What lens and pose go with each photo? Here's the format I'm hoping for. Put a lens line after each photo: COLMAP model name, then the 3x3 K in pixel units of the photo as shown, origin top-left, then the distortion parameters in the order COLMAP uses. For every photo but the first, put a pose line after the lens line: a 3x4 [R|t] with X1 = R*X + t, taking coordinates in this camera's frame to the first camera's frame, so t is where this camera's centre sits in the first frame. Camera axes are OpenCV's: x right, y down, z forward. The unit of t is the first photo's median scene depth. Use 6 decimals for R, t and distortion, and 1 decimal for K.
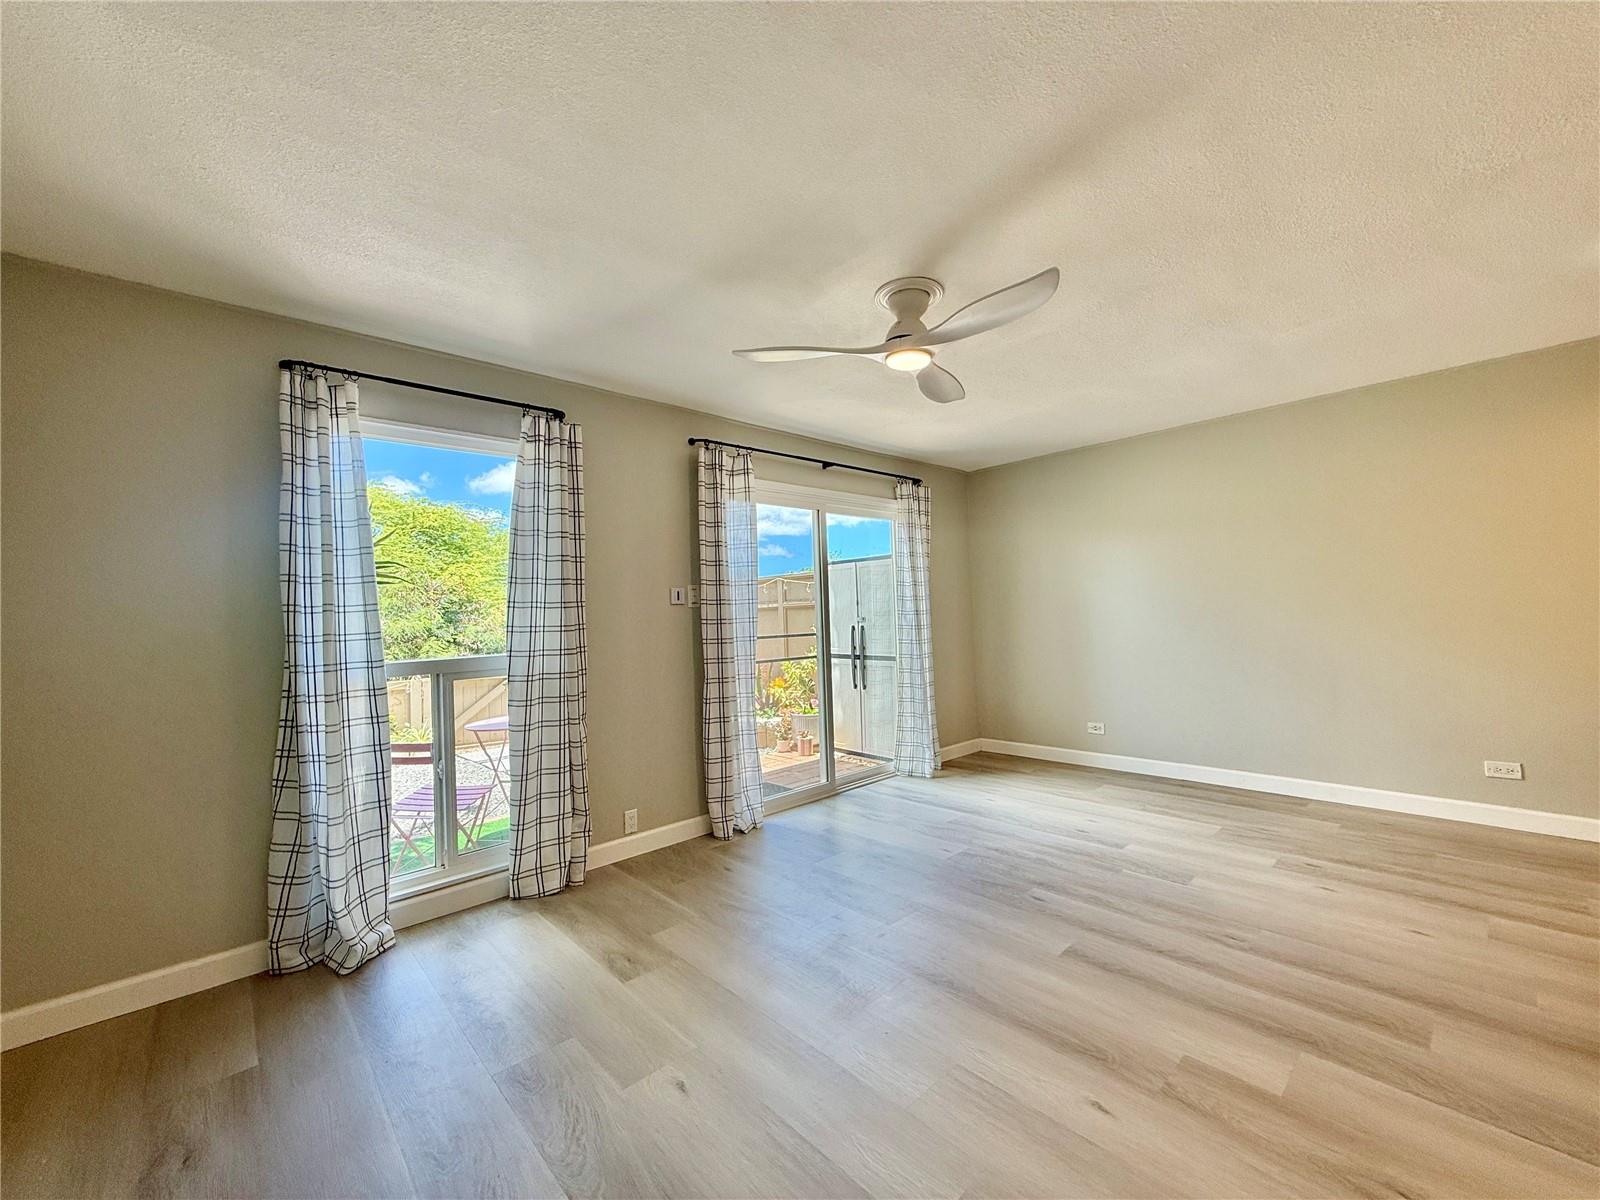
lens RADIAL K [[640.1, 0, 796.9], [0, 640.1, 599.6], [0, 0, 1]] dist [-0.000194, -0.000389]
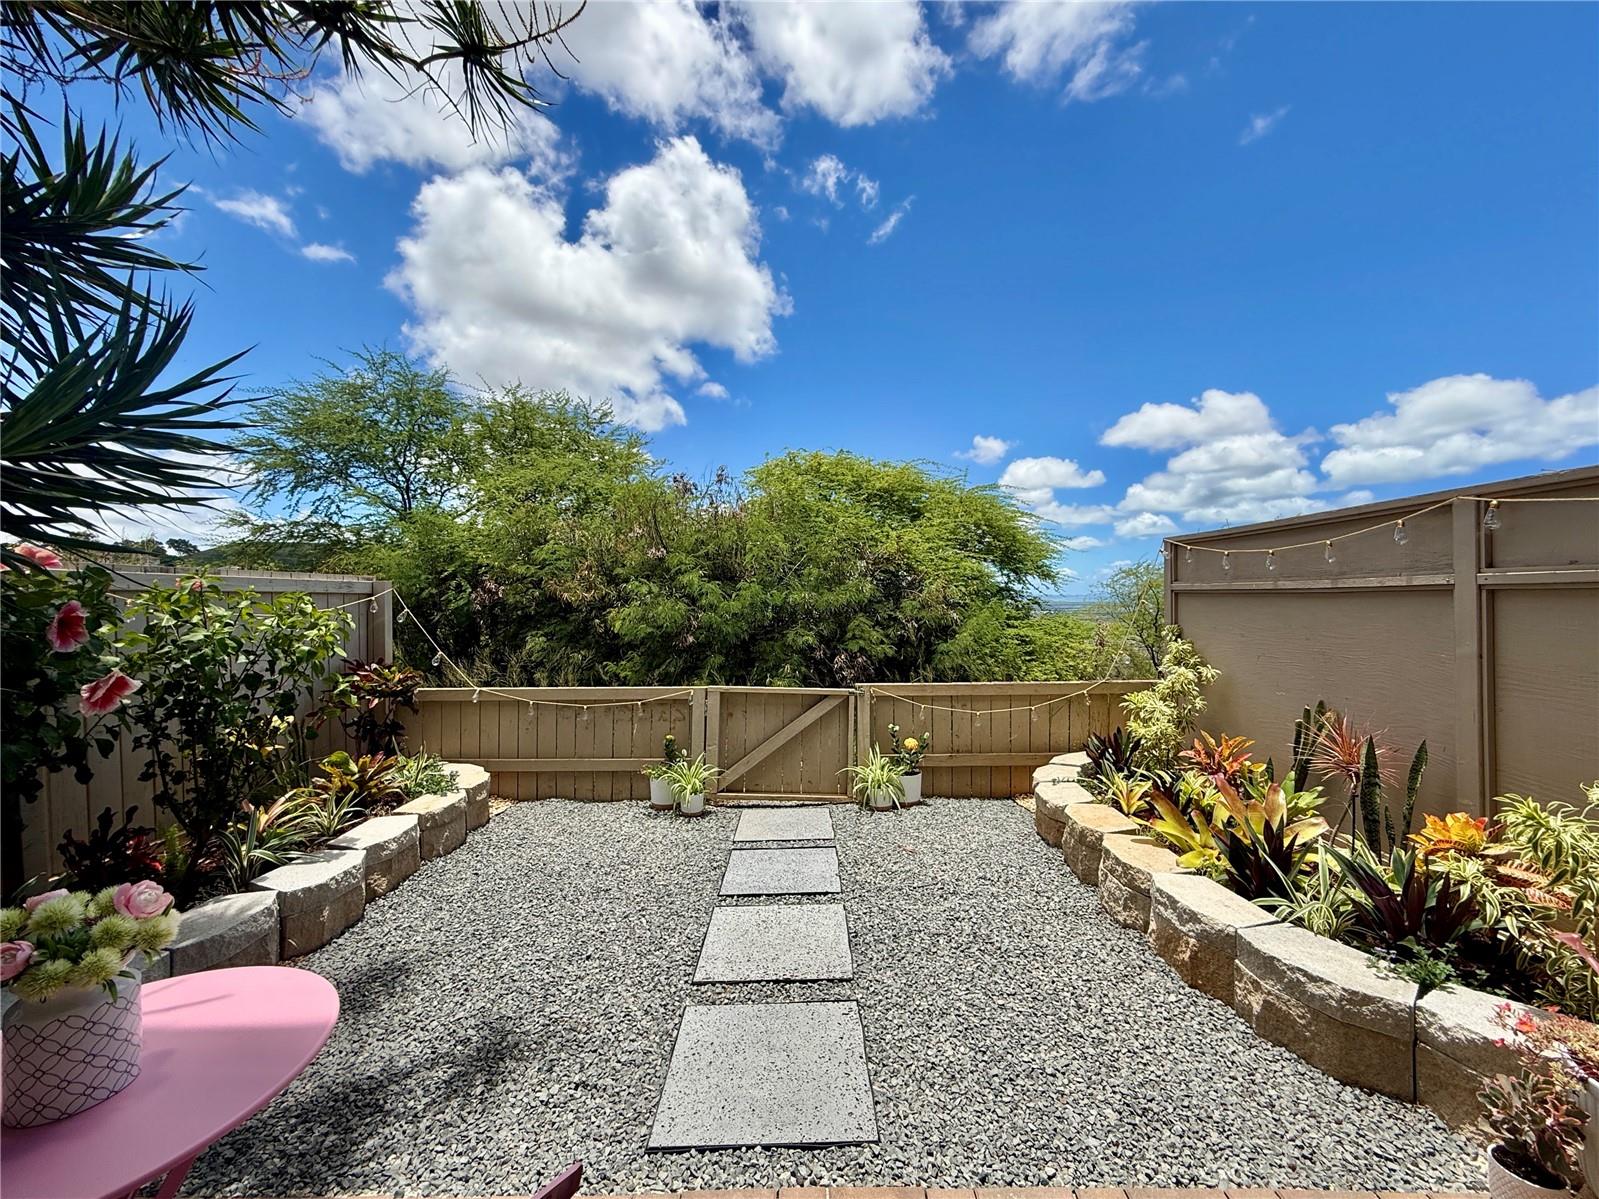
lens RADIAL K [[639.7, 0, 796.4], [0, 639.7, 599.1], [0, 0, 1]] dist [-0.000194, -0.000389]
pose [[0.725451, 0.024984, -0.687820, -0.109048], [0.003600, 0.999190, 0.040091, 0.007815], [0.688264, -0.031560, 0.724774, 1.191363]]
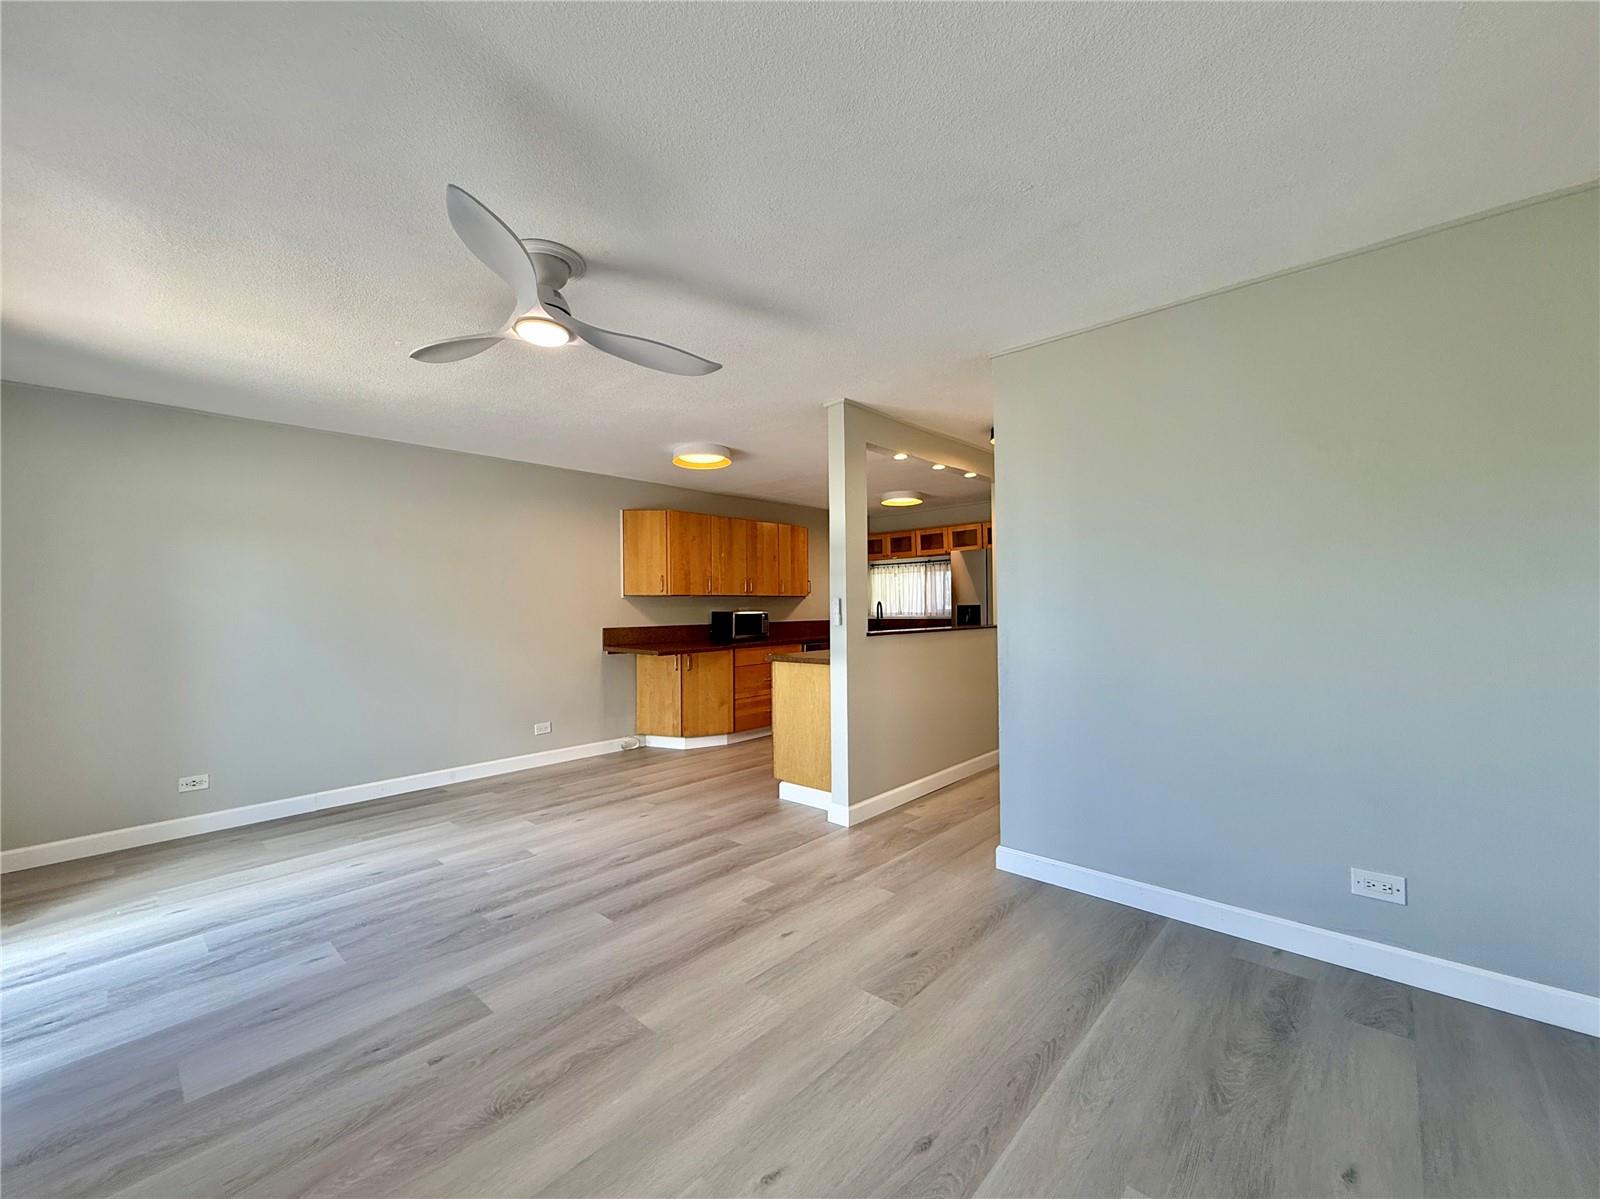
lens RADIAL K [[652.1, 0, 799.9], [0, 652.1, 602.5], [0, 0, 1]] dist [0.000357, -0.000070]
pose [[-0.094079, 0.042722, 0.994648, -0.524540], [-0.004520, 0.999050, -0.043338, 0.027468], [-0.995554, -0.008573, -0.093797, 0.519753]]
